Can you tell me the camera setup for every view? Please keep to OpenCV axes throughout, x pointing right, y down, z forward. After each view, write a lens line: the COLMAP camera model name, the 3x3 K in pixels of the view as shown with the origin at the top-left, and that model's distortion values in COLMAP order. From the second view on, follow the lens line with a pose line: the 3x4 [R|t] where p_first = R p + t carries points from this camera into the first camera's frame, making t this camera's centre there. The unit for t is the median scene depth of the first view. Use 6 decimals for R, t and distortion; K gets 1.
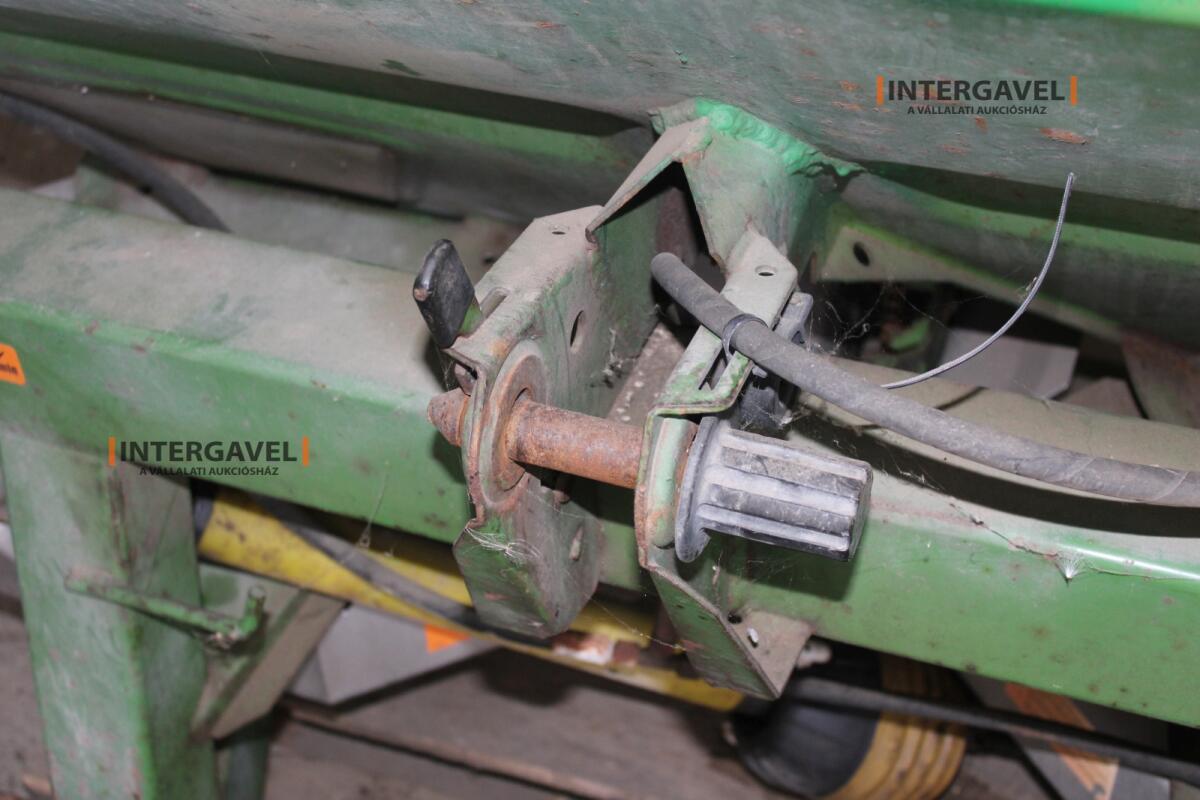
lens RADIAL K [[1707.1, 0, 600.0], [0, 1707.1, 400.0], [0, 0, 1]] dist [-0.012190, -0.031454]
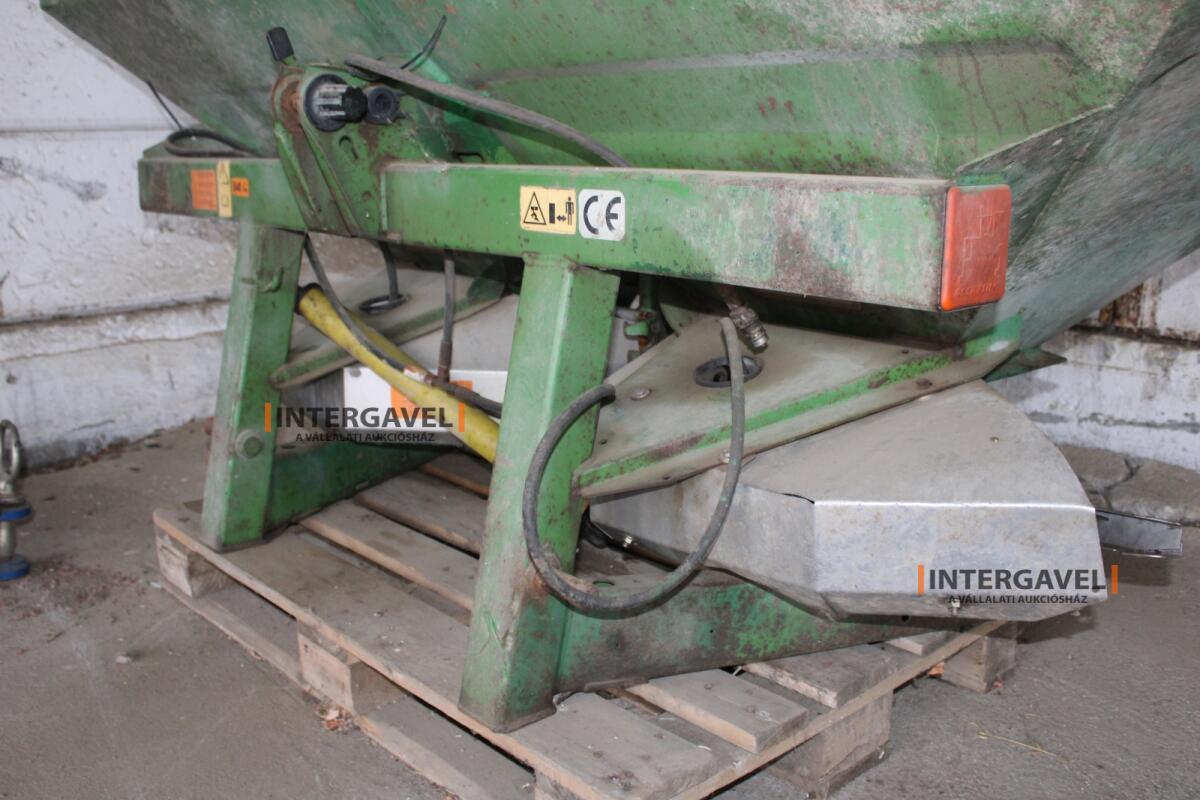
lens RADIAL K [[1144.7, 0, 600.0], [0, 1144.7, 400.0], [0, 0, 1]] dist [-0.129932, 0.110304]
pose [[0.886156, 0.142896, -0.440805, 1.057882], [-0.331247, 0.860551, -0.386945, 0.813765], [0.324042, 0.488909, 0.809916, -0.169190]]
